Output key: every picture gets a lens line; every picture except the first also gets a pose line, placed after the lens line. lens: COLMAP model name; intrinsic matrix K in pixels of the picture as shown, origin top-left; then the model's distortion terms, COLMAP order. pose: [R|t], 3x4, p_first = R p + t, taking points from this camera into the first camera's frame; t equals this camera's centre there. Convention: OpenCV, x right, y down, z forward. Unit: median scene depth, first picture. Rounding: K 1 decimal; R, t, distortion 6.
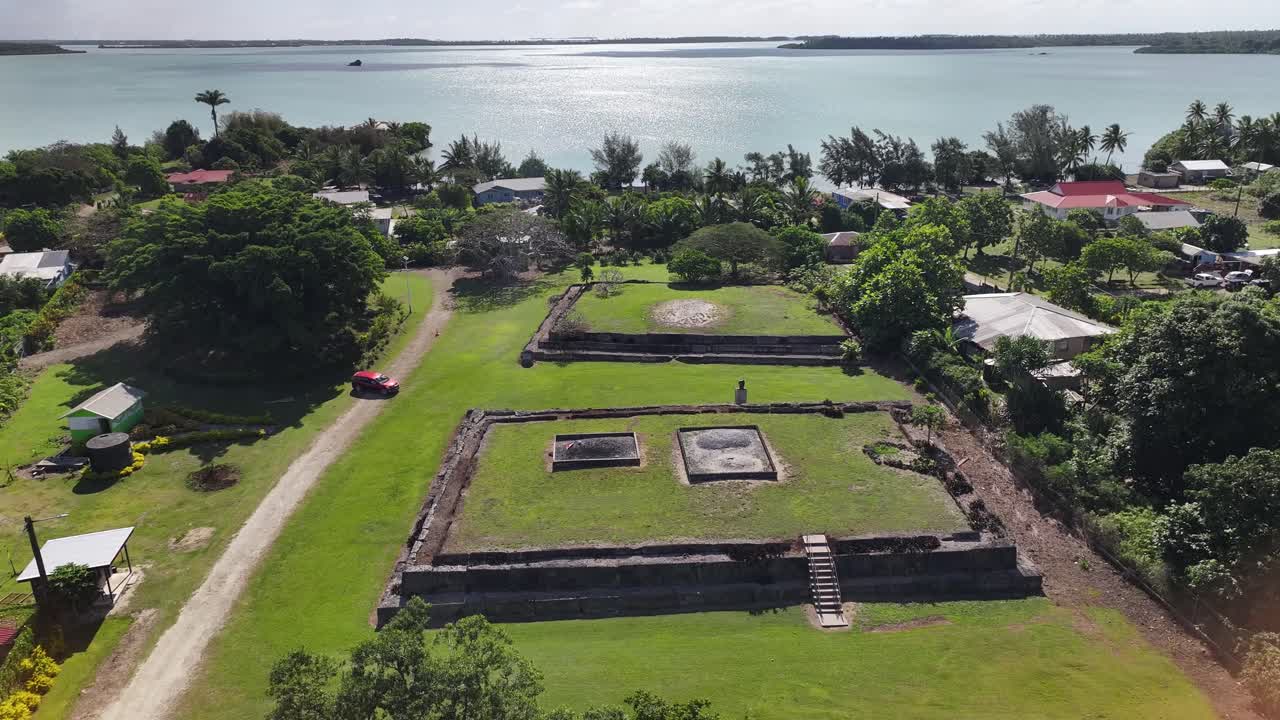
lens RADIAL K [[899.6, 0, 640.0], [0, 899.6, 360.0], [0, 0, 1]] dist [0.004117, 0.004489]
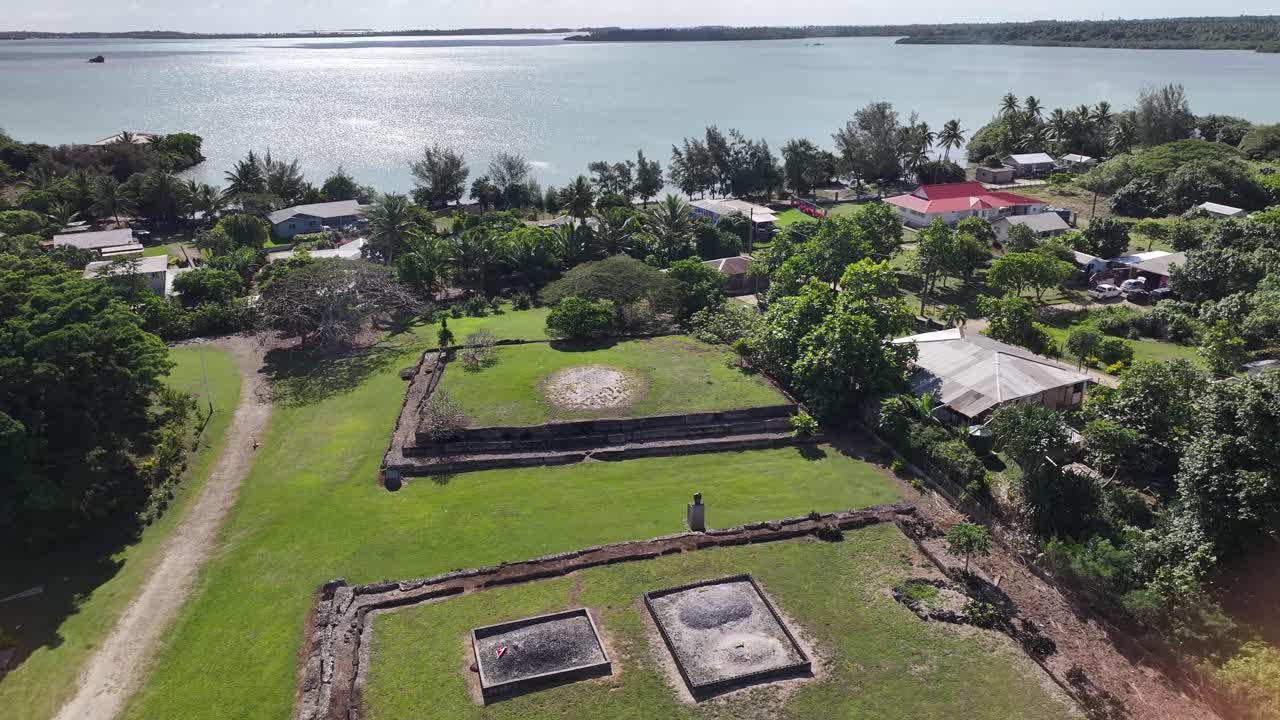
lens RADIAL K [[899.6, 0, 640.0], [0, 899.6, 360.0], [0, 0, 1]] dist [0.004117, 0.004489]
pose [[0.974245, -0.080026, 0.210812, -0.056195], [0.078268, 0.996793, 0.016685, -0.069669], [-0.211471, 0.000245, 0.977384, 0.174598]]
